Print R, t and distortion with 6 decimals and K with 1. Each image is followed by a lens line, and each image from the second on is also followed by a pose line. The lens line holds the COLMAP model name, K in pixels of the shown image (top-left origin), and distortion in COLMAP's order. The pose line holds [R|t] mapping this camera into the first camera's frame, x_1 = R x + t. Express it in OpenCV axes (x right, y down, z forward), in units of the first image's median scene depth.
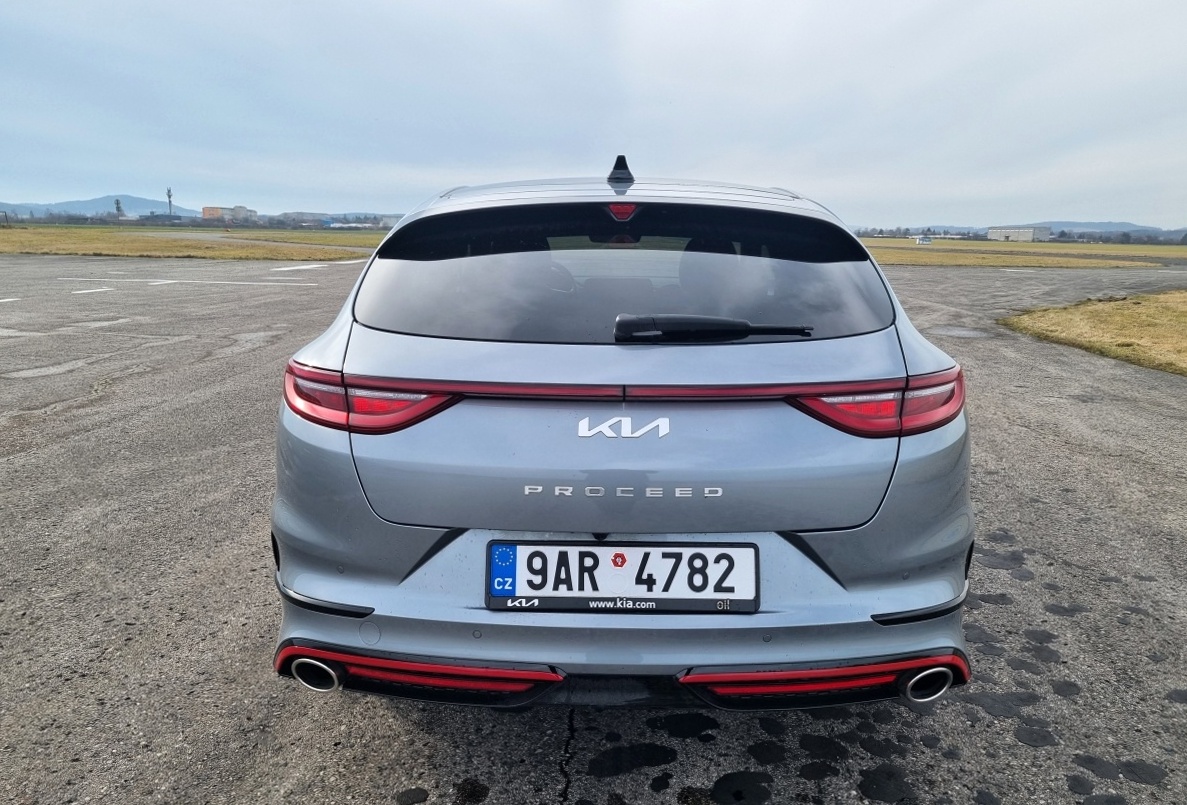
lens RADIAL K [[899.6, 0, 619.2], [0, 899.6, 405.5], [0, 0, 1]] dist [0.039603, -0.001749]
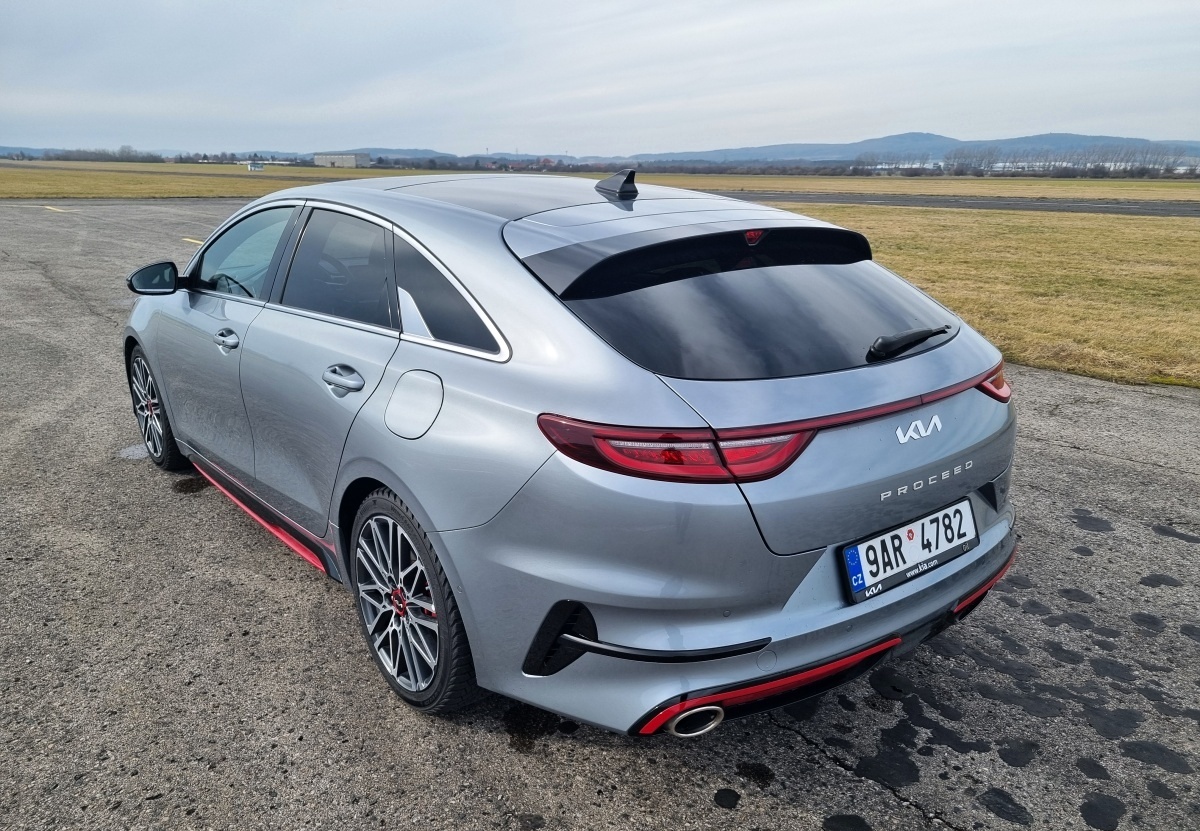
lens RADIAL K [[893.7, 0, 601.3], [0, 893.7, 409.9], [0, 0, 1]] dist [0.041788, 0.001226]
pose [[0.776087, -0.175728, 0.605647, -1.042658], [0.124223, 0.984174, 0.126376, -0.205243], [-0.618270, -0.022844, 0.785634, 0.294068]]
